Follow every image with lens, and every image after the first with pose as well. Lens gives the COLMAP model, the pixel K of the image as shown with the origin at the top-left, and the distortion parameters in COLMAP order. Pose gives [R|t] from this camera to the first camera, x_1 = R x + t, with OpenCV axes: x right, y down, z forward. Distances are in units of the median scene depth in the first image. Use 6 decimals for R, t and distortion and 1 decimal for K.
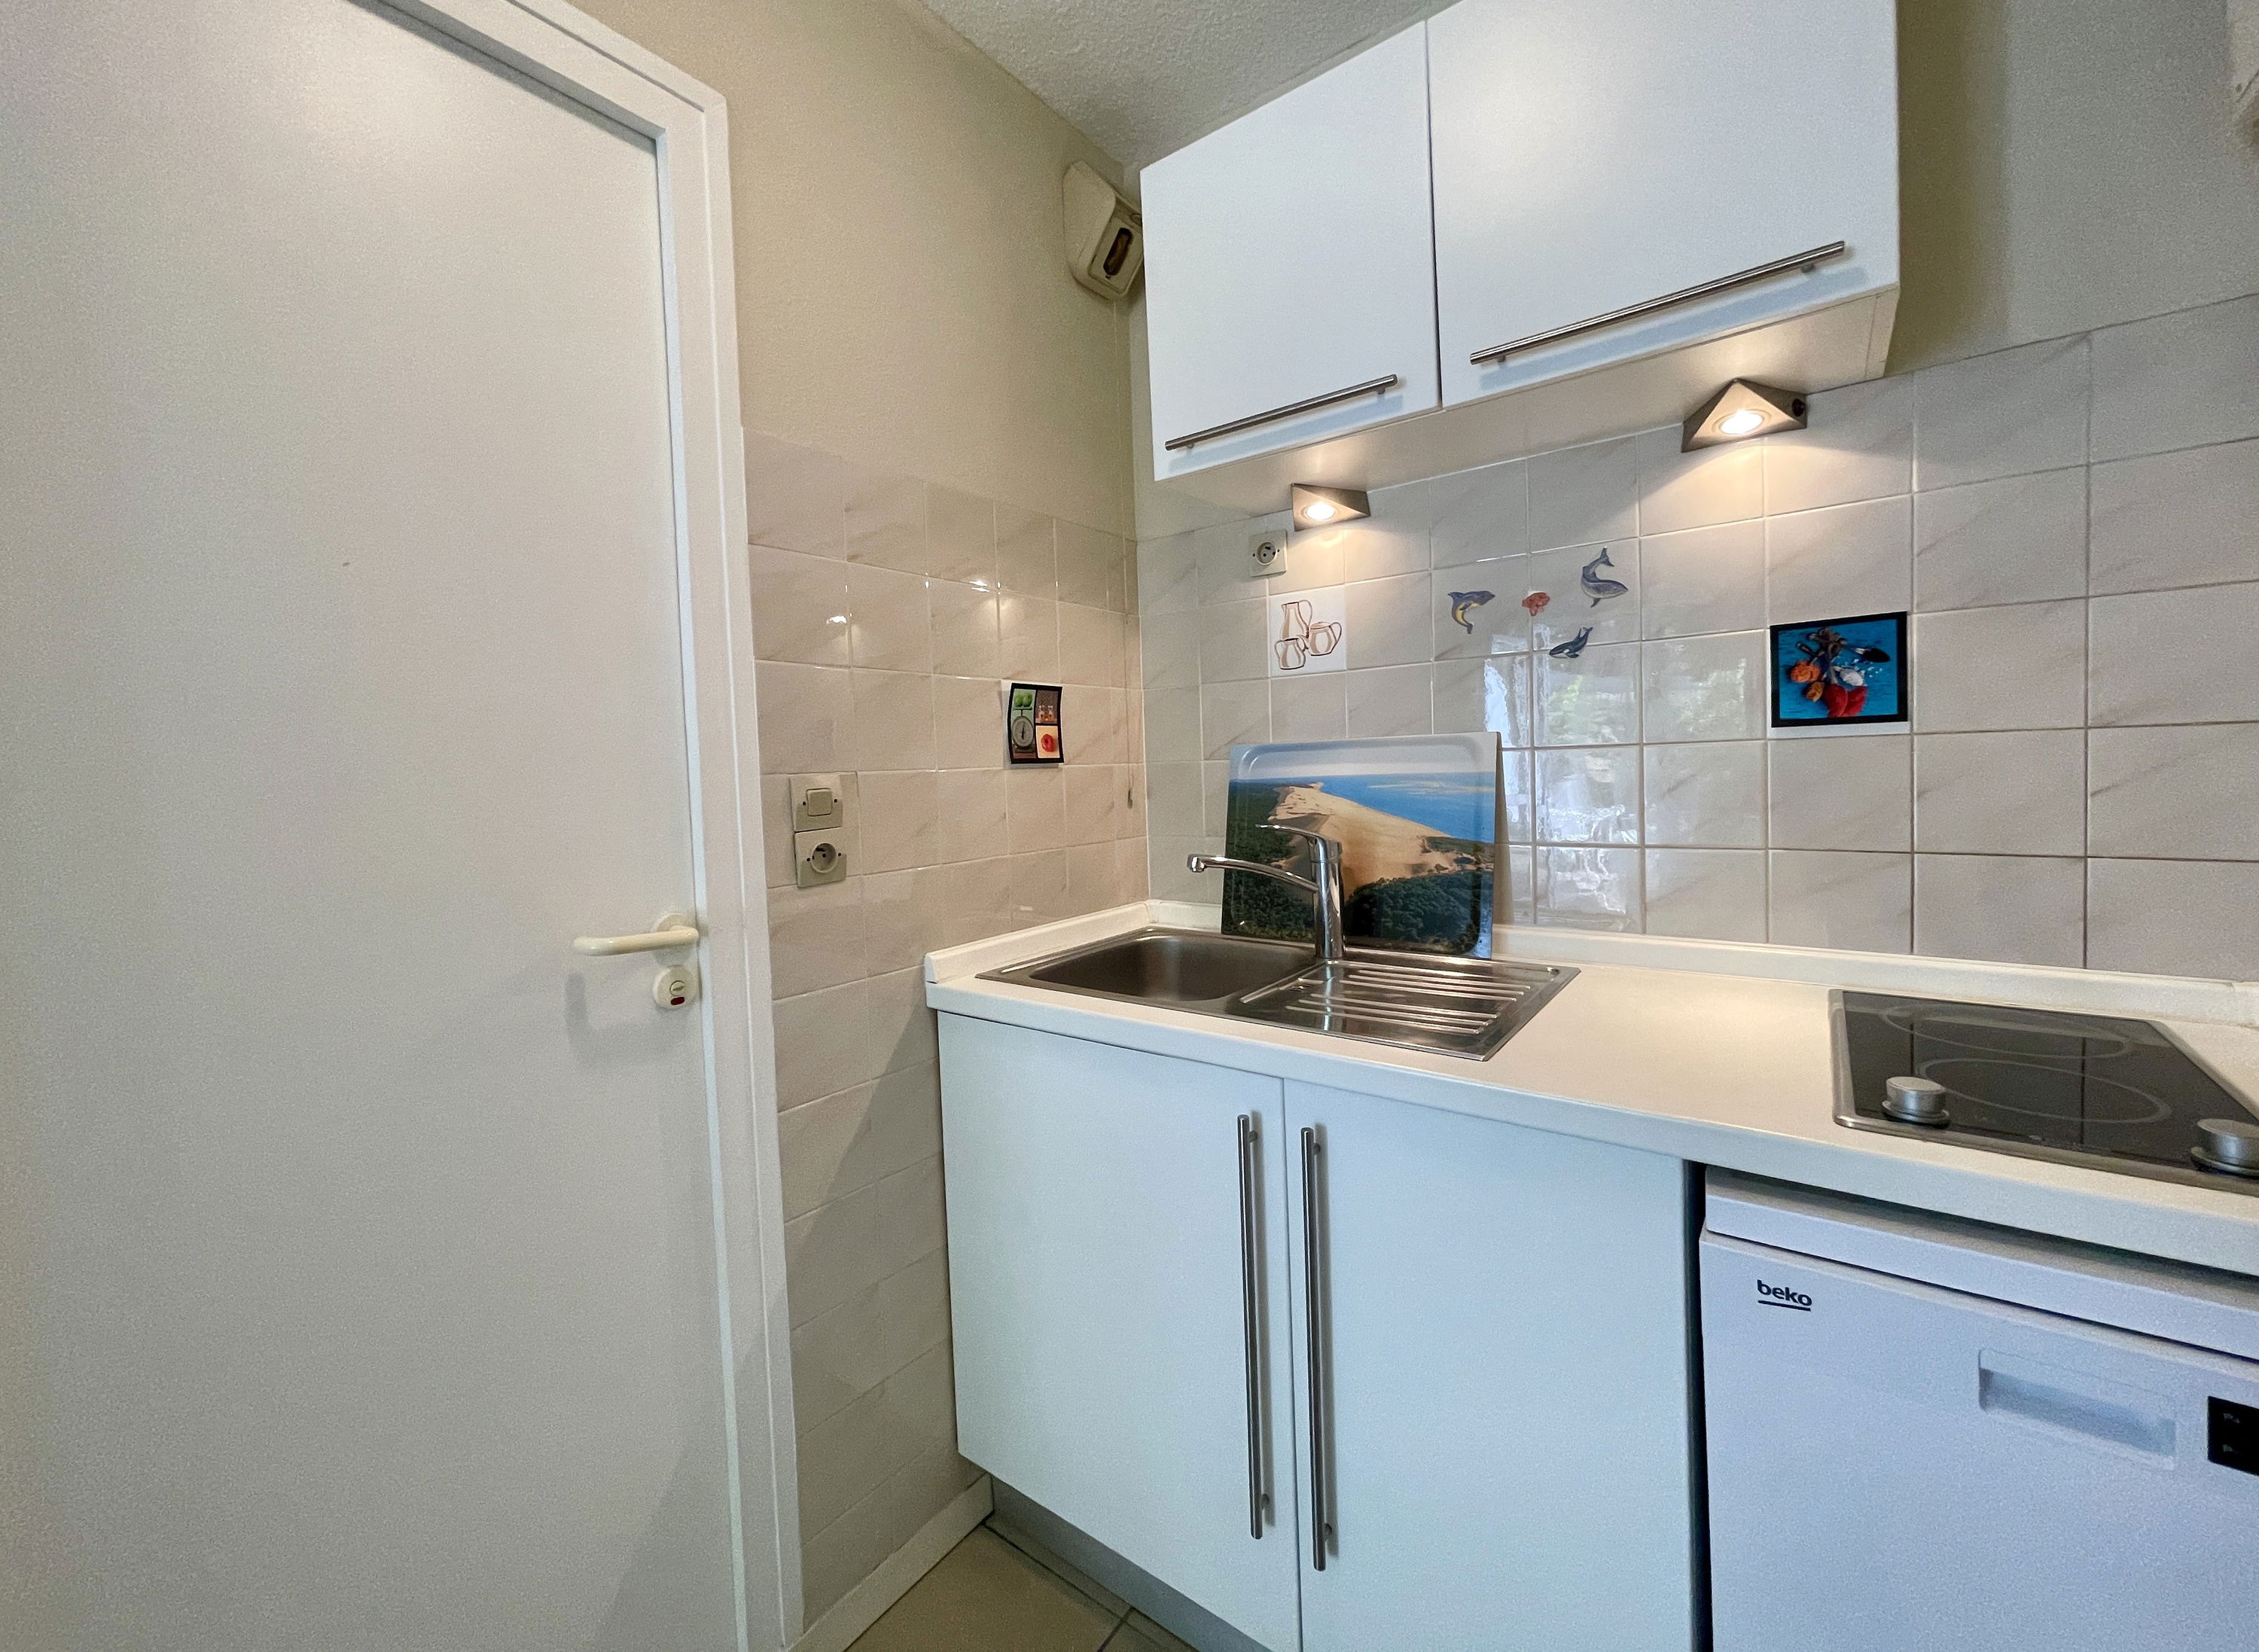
lens RADIAL K [[897.7, 0, 1129.5], [0, 897.7, 826.0], [0, 0, 1]] dist [-0.000243, -0.000035]
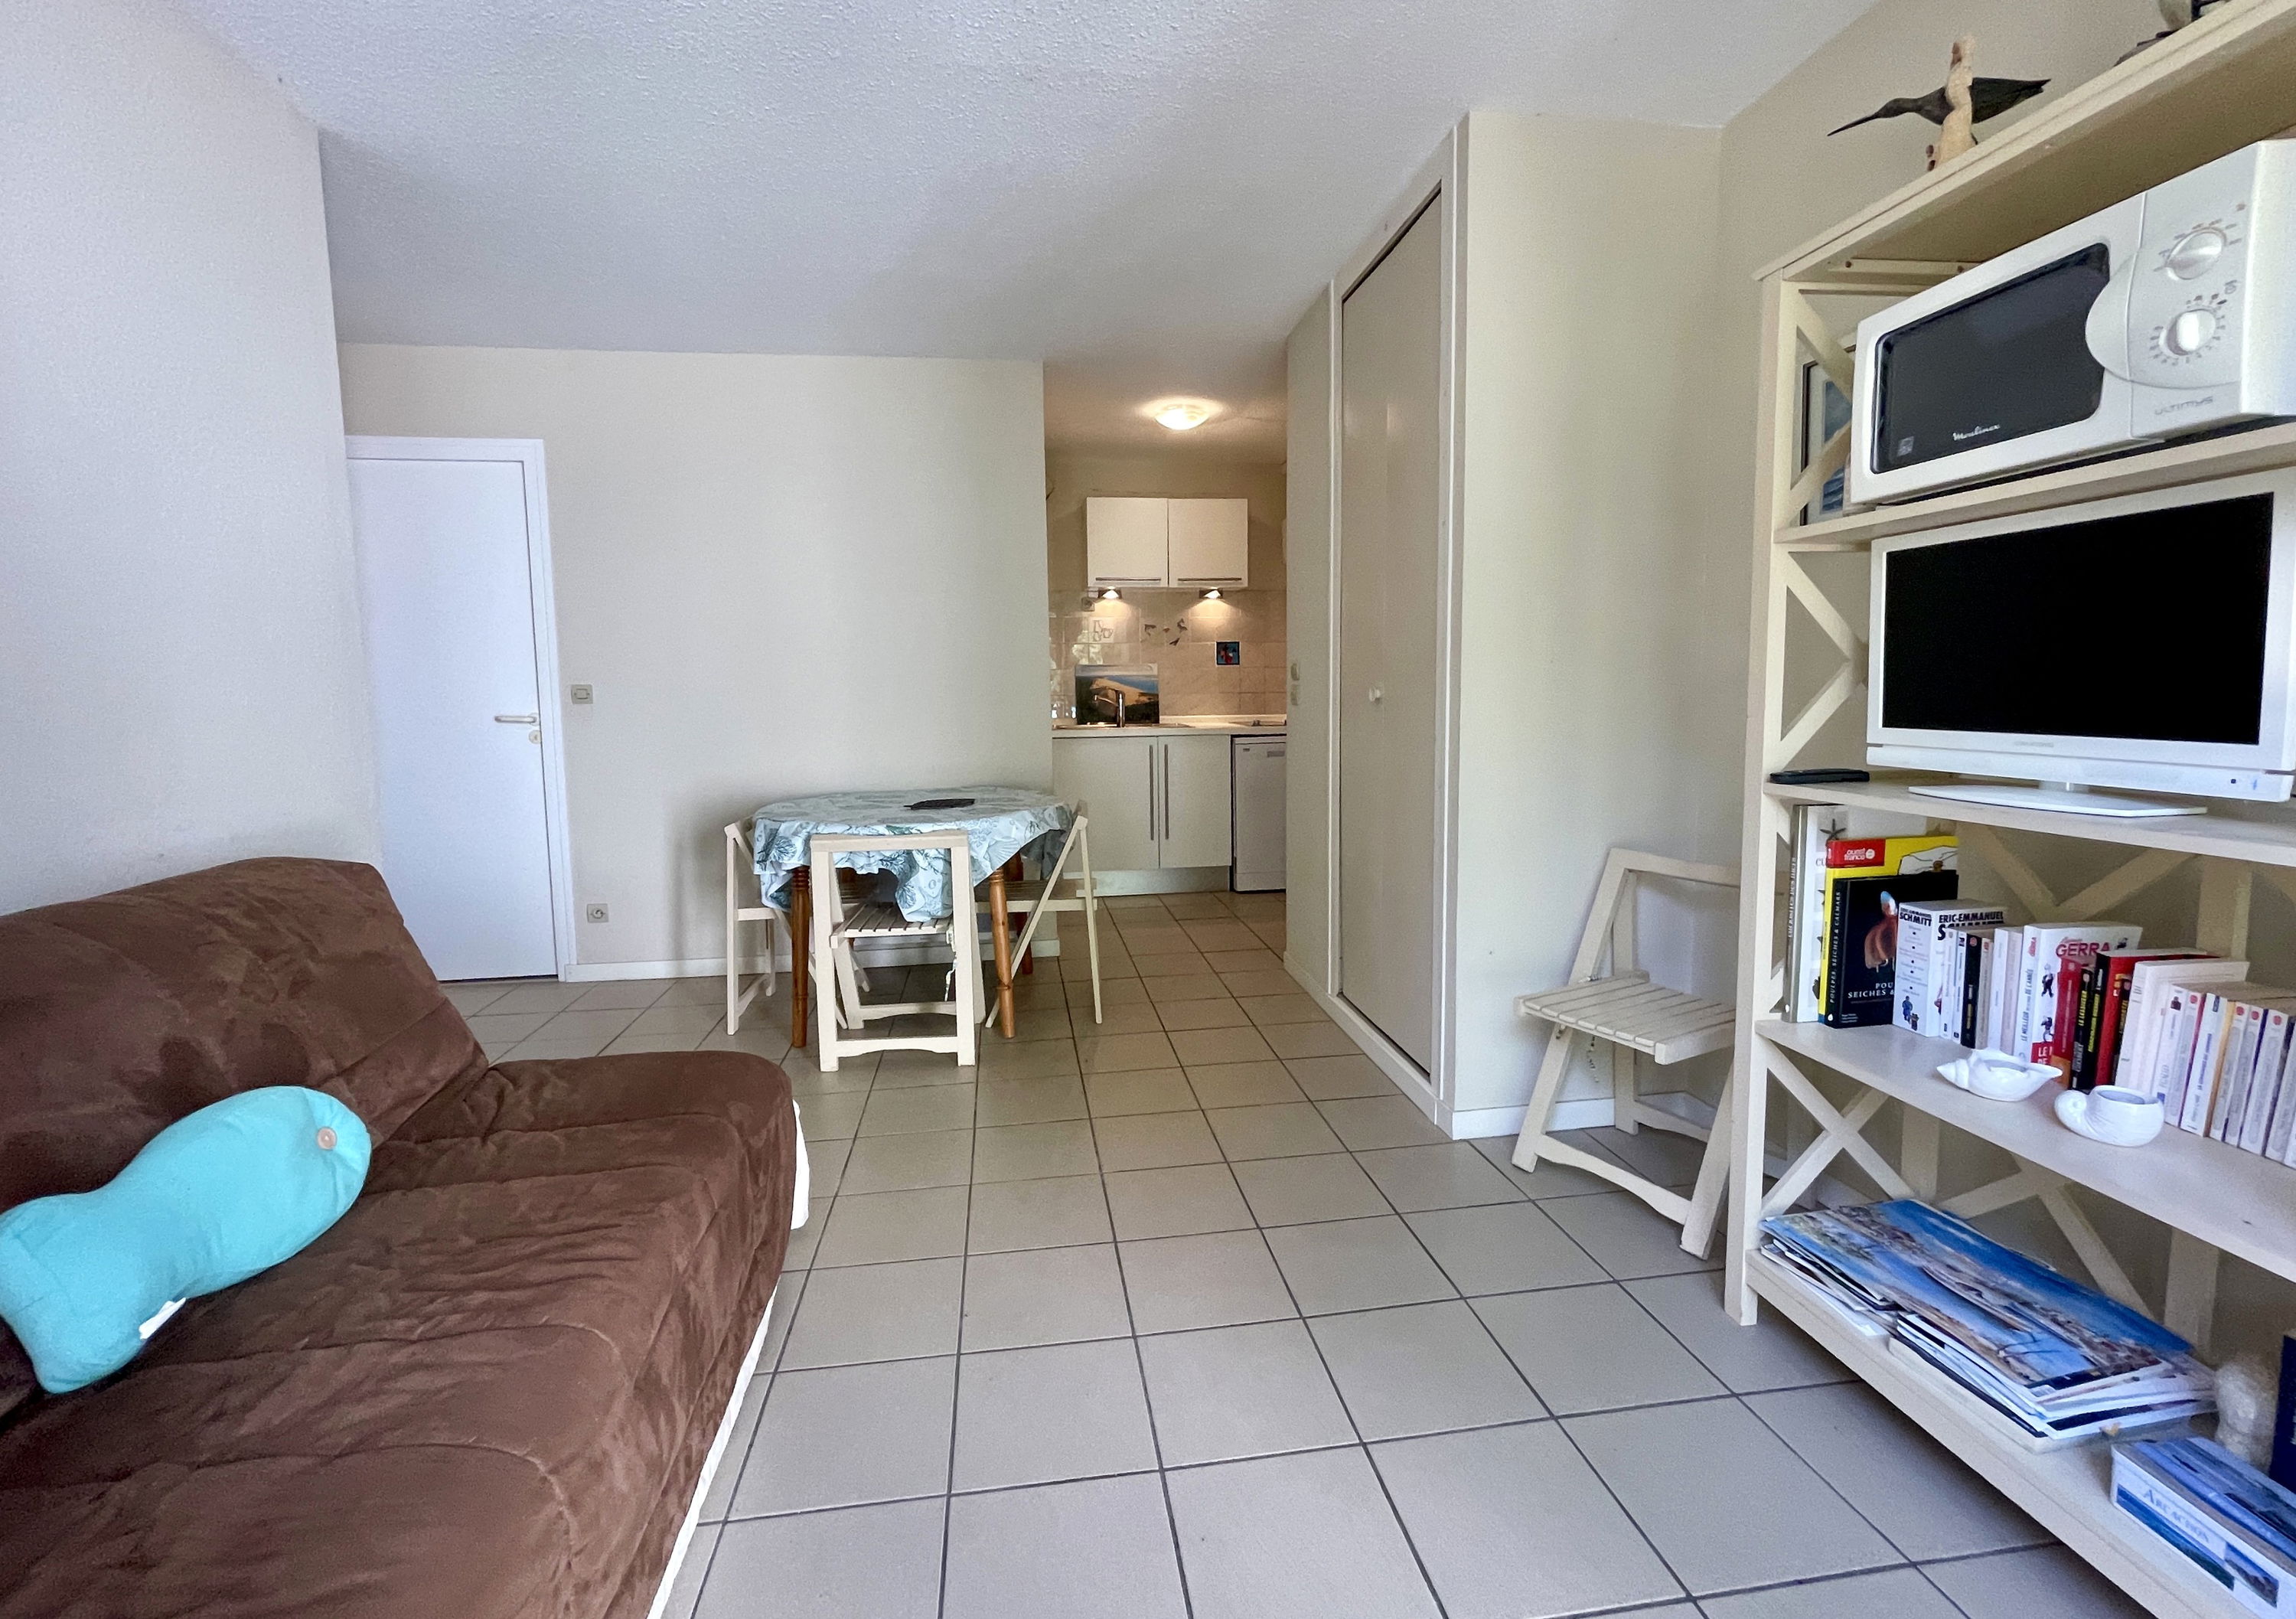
lens RADIAL K [[991.6, 0, 1148.0], [0, 991.6, 809.5], [0, 0, 1]] dist [0.000192, -0.000001]
pose [[0.710492, -0.054566, 0.701586, -2.681320], [0.033371, 0.998480, 0.043863, 0.335805], [-0.702913, -0.007751, 0.711233, -2.007421]]
